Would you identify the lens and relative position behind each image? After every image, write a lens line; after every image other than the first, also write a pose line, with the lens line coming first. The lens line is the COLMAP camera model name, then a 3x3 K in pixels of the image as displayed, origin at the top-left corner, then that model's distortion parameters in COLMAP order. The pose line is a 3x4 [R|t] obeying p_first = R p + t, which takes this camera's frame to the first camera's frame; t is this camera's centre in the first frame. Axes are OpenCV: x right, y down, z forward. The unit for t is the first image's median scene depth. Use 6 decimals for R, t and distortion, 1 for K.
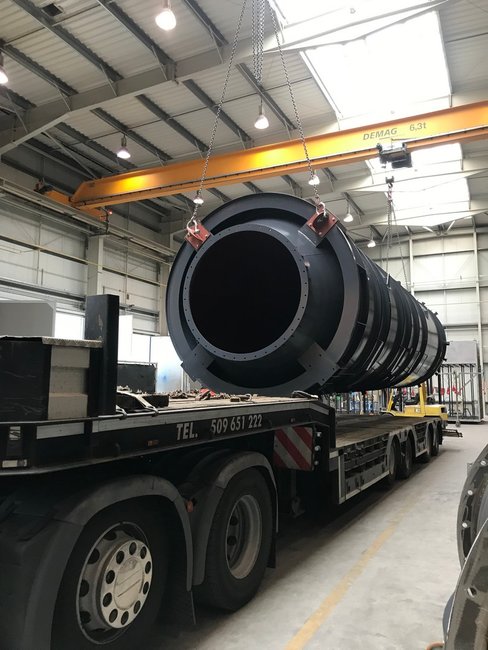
lens RADIAL K [[523.7, 0, 247.7], [0, 523.7, 325.5], [0, 0, 1]] dist [0.035229, 0.000114]
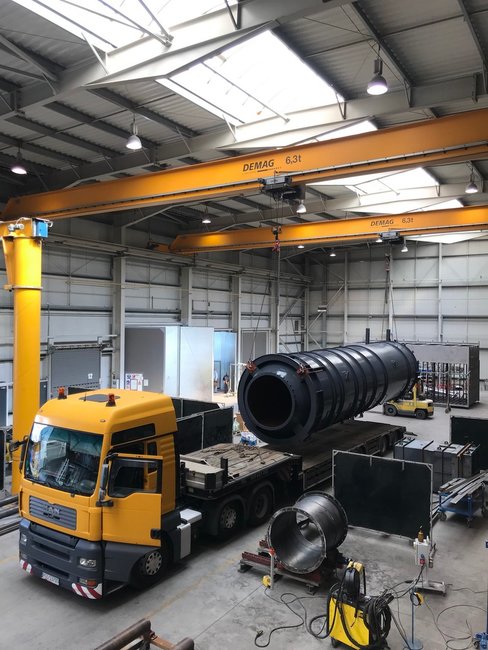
lens RADIAL K [[523.7, 0, 241.5], [0, 523.7, 323.0], [0, 0, 1]] dist [0.035229, 0.000114]
pose [[0.989446, 0.007651, -0.144697, 0.081251], [0.010823, 0.991913, 0.126457, -0.281186], [0.144494, -0.126688, 0.981362, -0.515239]]
